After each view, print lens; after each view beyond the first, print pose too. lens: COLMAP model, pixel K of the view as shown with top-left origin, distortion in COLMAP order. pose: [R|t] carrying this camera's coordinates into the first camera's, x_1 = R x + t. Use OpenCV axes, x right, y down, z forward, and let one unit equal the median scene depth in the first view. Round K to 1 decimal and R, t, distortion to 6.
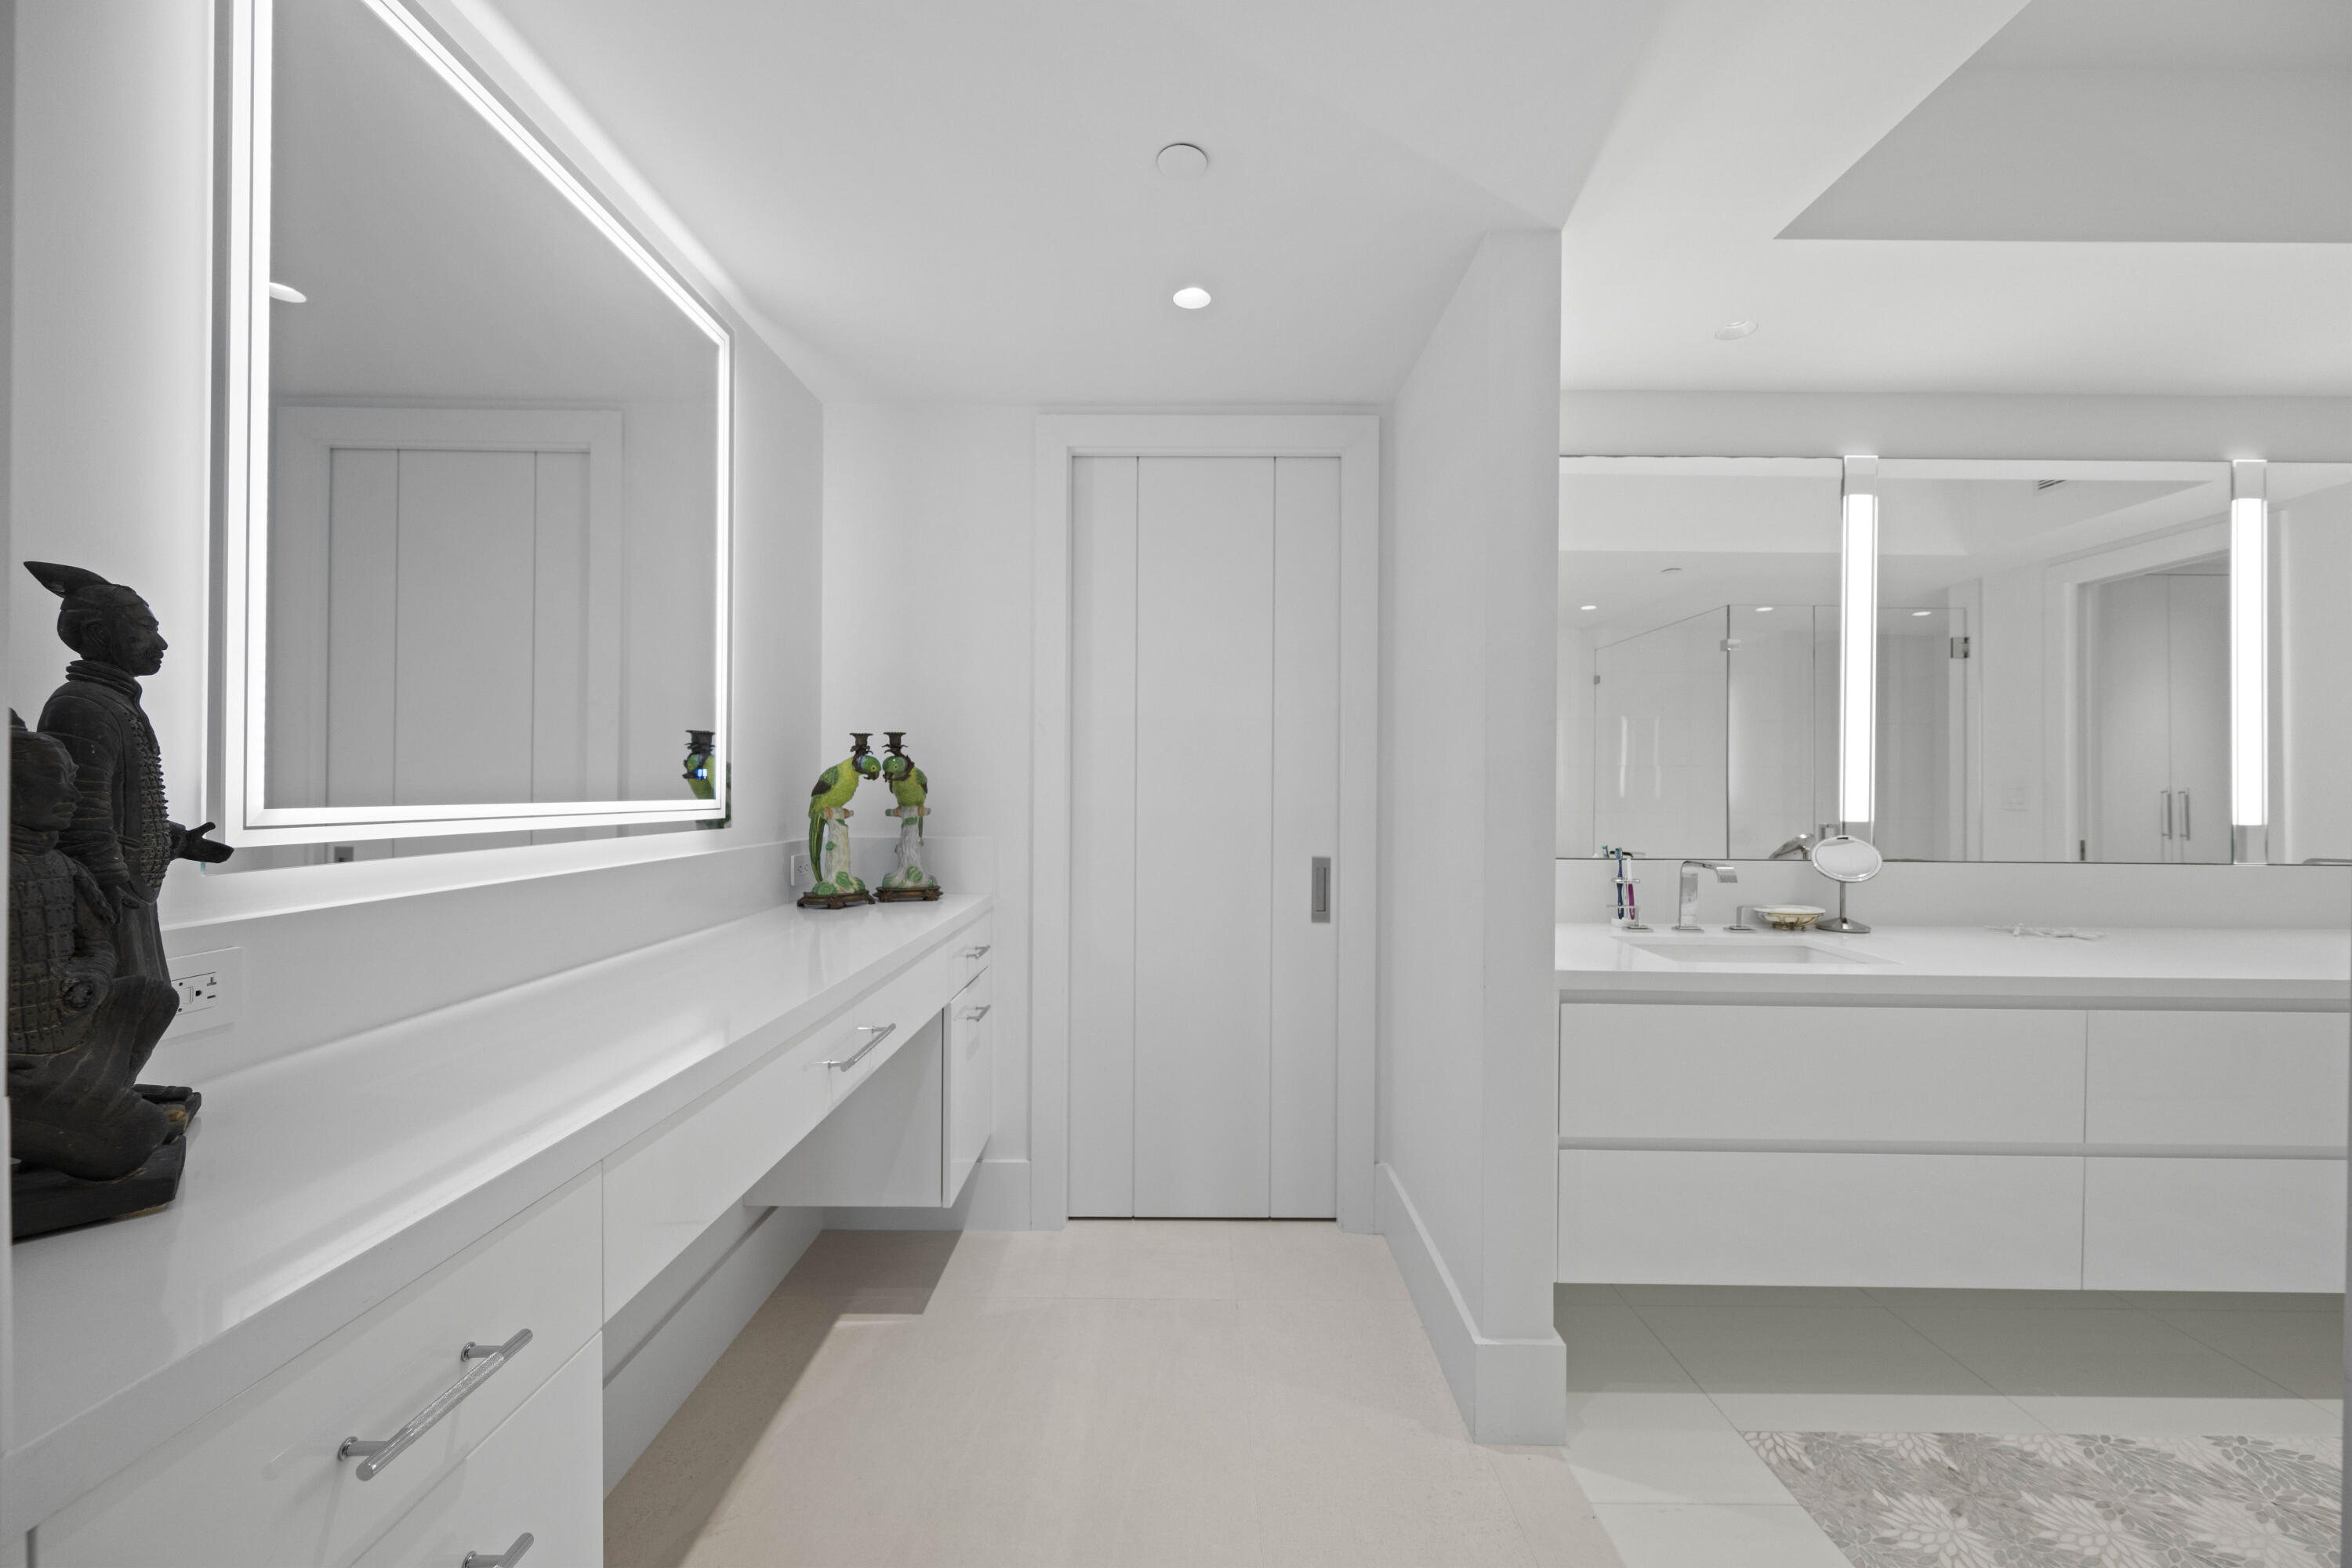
lens RADIAL K [[929.8, 0, 1175.6], [0, 929.8, 772.2], [0, 0, 1]] dist [-0.000463, -0.000083]
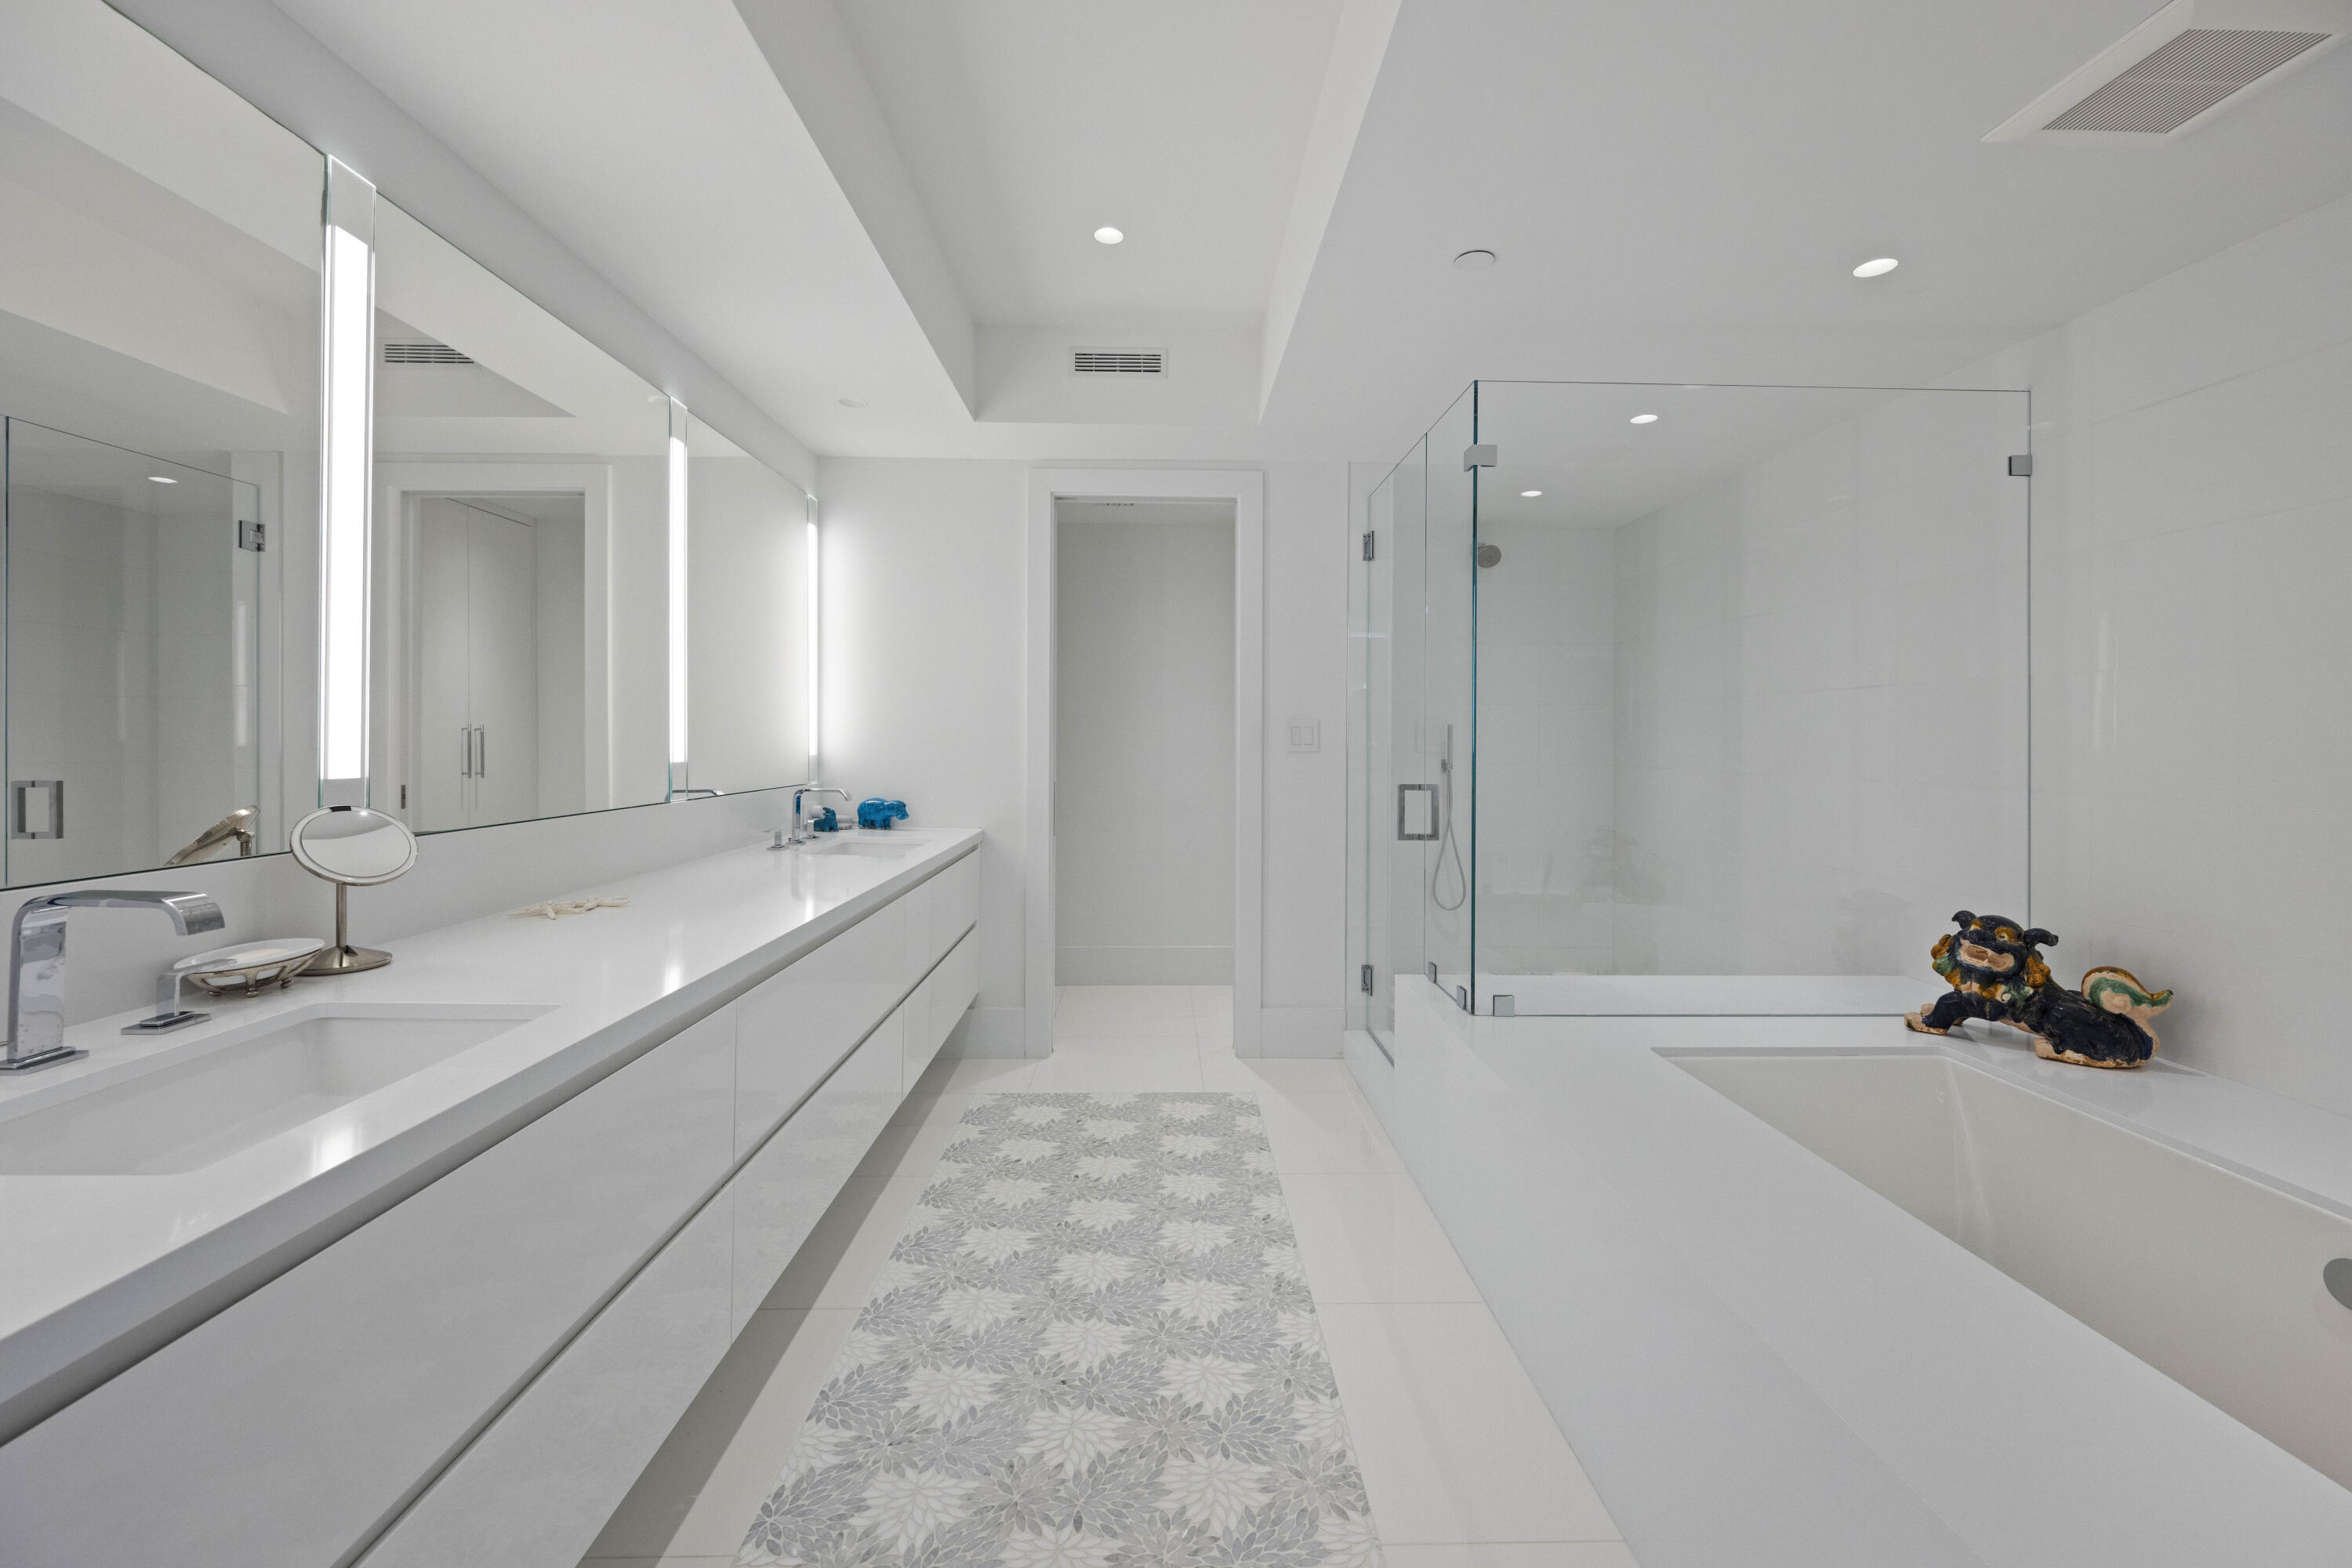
lens RADIAL K [[937.4, 0, 1176.7], [0, 937.4, 739.7], [0, 0, 1]] dist [-0.000736, -0.000167]
pose [[-0.029207, -0.009493, 0.999528, 0.111613], [-0.024619, 0.999658, 0.008775, 0.009126], [-0.999270, -0.024351, -0.029431, 0.471111]]
